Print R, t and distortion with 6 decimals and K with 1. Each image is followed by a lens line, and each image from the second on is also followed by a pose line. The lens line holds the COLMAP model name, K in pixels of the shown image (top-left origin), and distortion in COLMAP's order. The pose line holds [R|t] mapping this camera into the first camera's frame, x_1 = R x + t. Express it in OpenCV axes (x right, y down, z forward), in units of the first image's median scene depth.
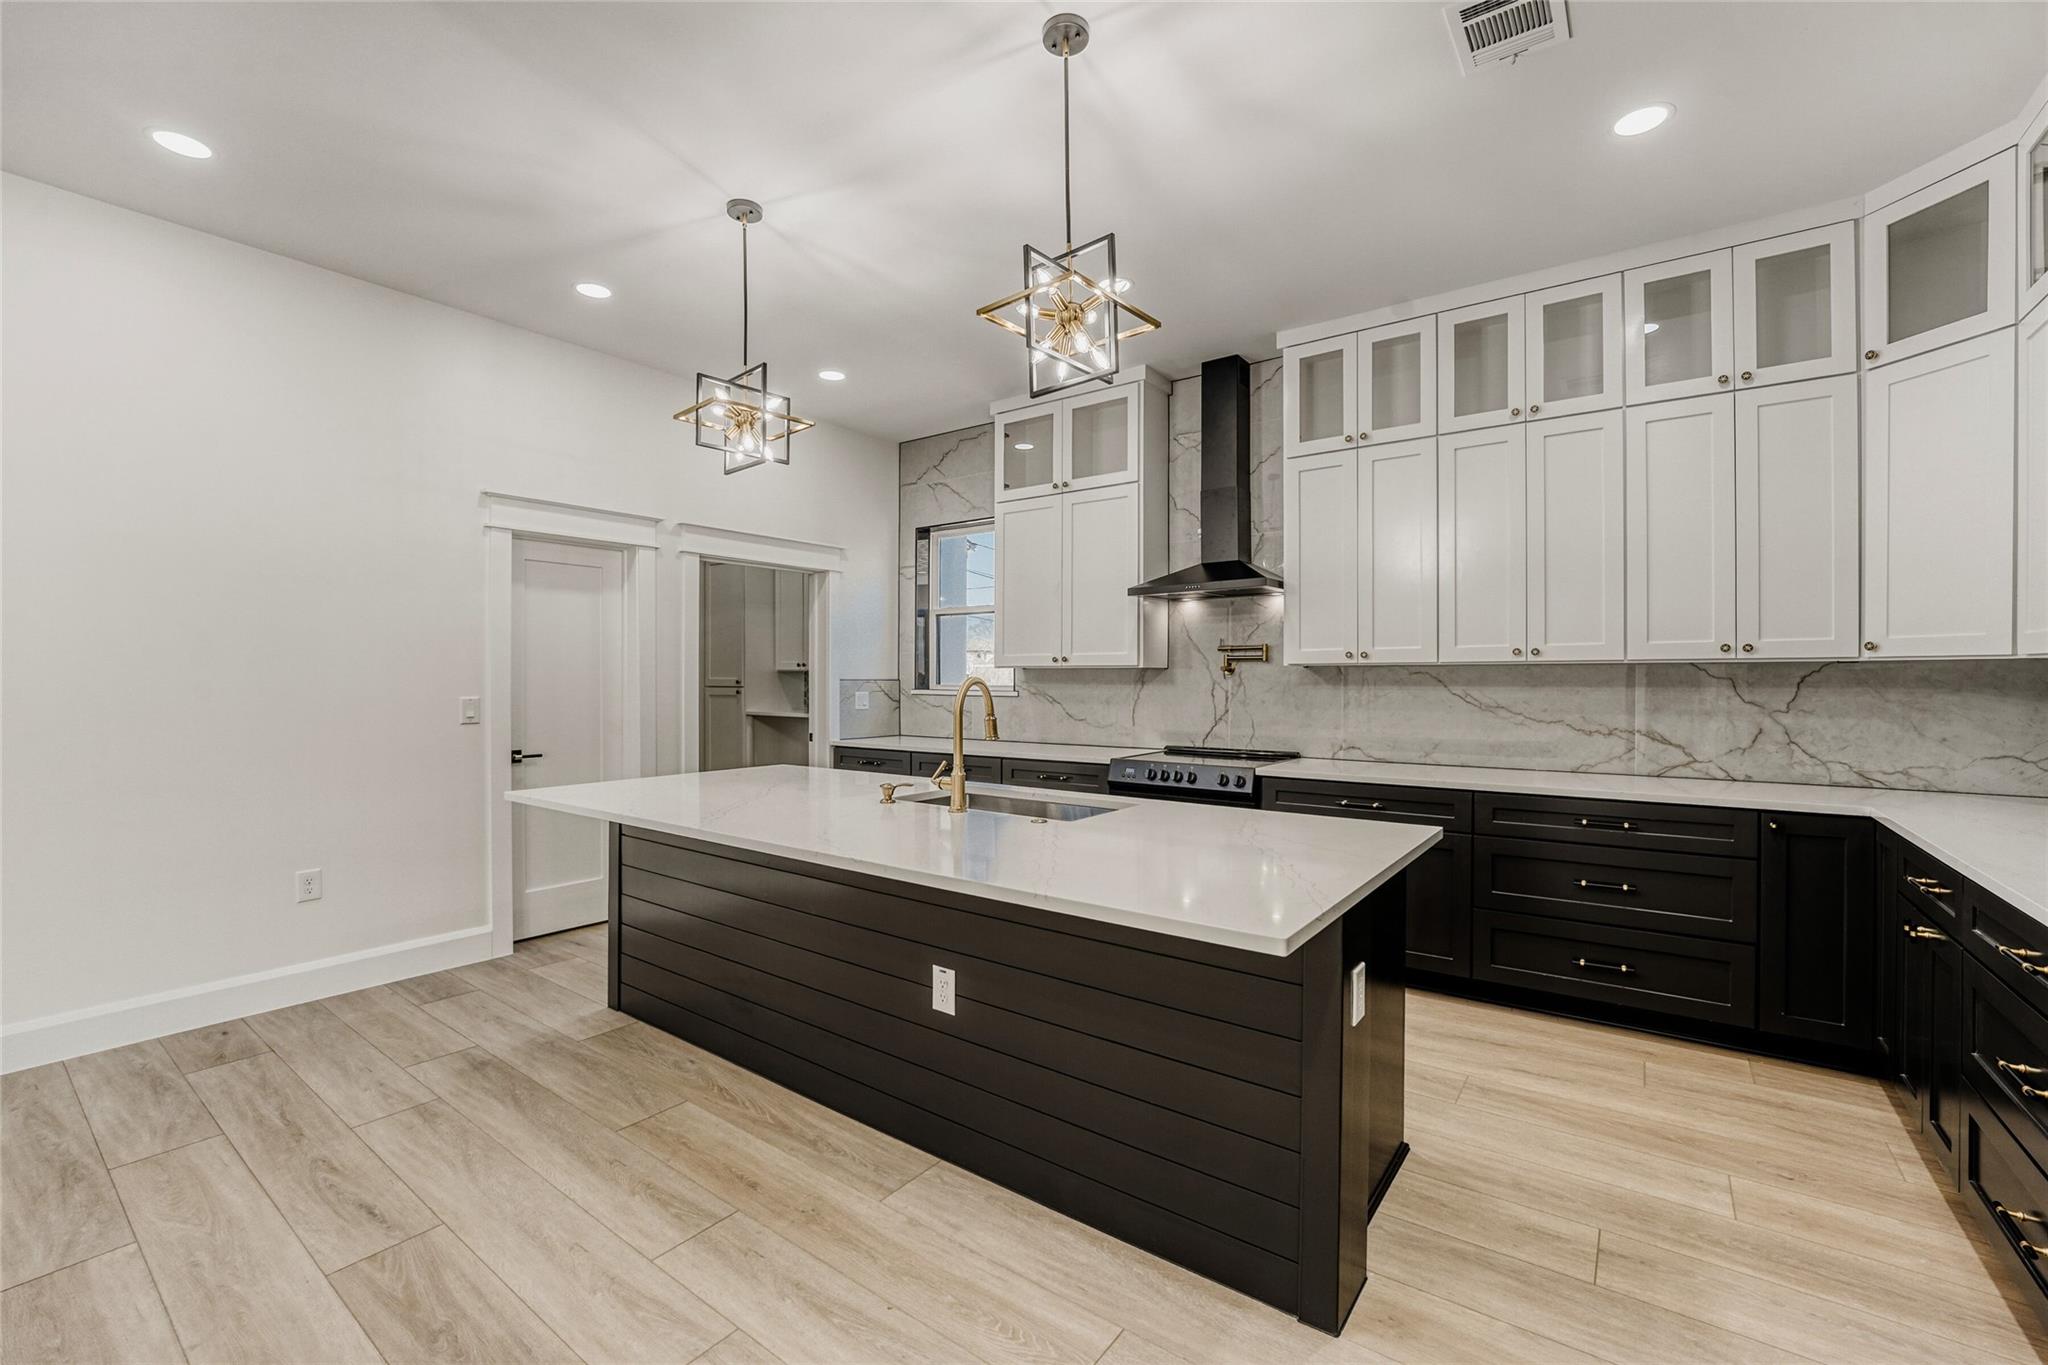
lens RADIAL K [[841.6, 0, 1026.6], [0, 841.6, 673.4], [0, 0, 1]] dist [-0.005561, 0.002153]
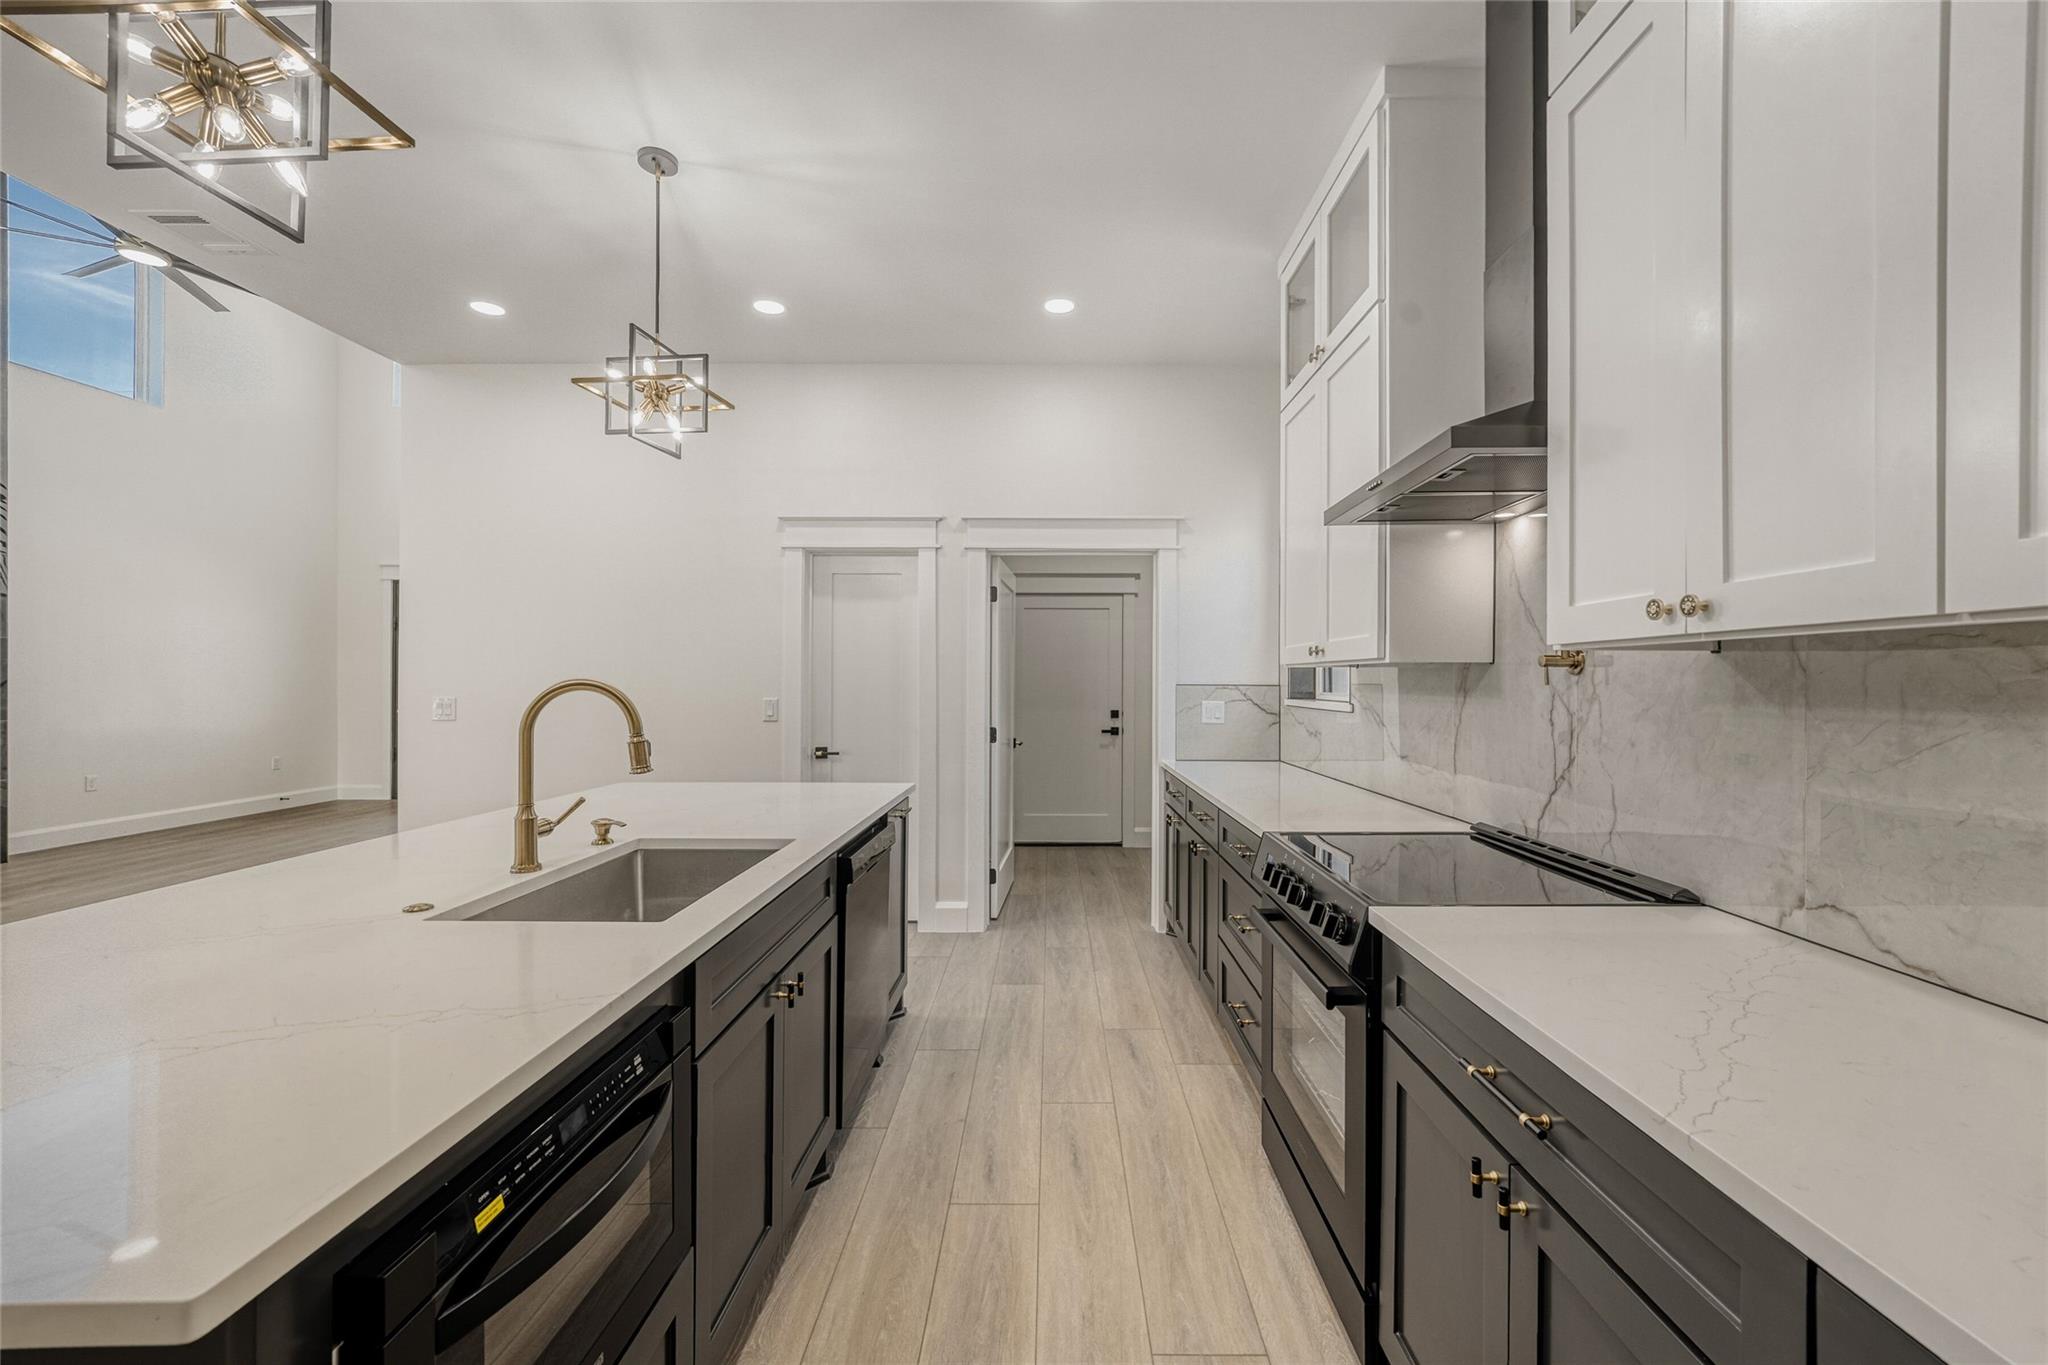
lens RADIAL K [[841.6, 0, 1036.3], [0, 841.6, 682.4], [0, 0, 1]] dist [-0.005561, 0.002153]
pose [[0.595784, 0.001538, -0.803143, 0.446953], [0.001088, 0.999996, 0.002722, 0.003780], [0.803144, -0.002496, 0.595780, 0.561797]]
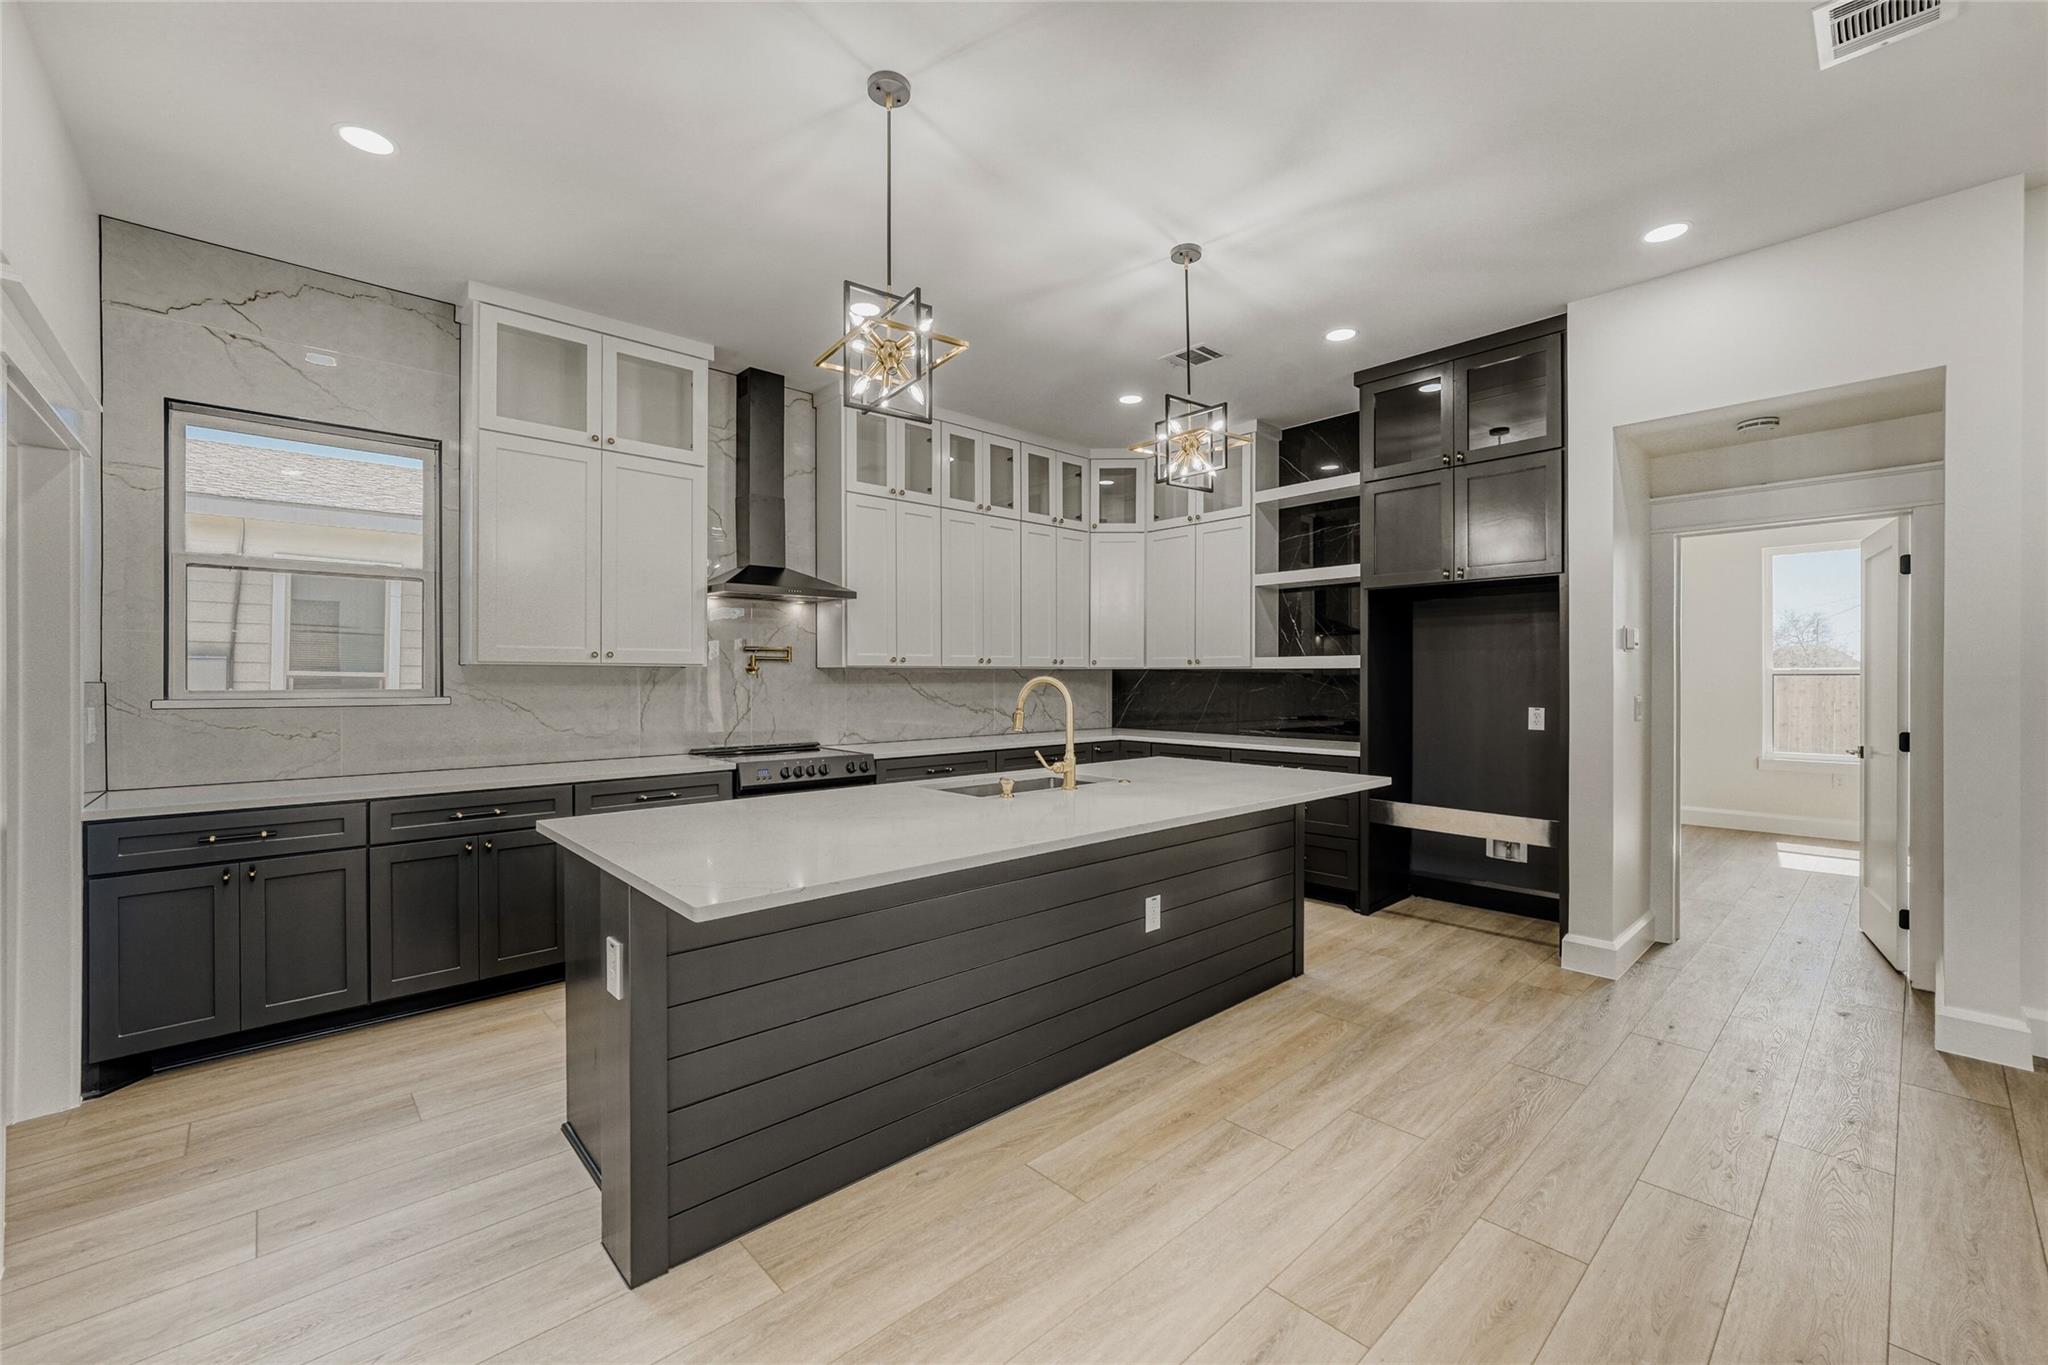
lens RADIAL K [[841.6, 0, 1008.9], [0, 841.6, 682.2], [0, 0, 1]] dist [-0.005561, 0.002153]
pose [[0.195775, -0.006048, 0.980630, -0.801616], [-0.003161, 0.999972, 0.006798, 0.003329], [-0.980644, -0.004431, 0.195750, 0.541944]]
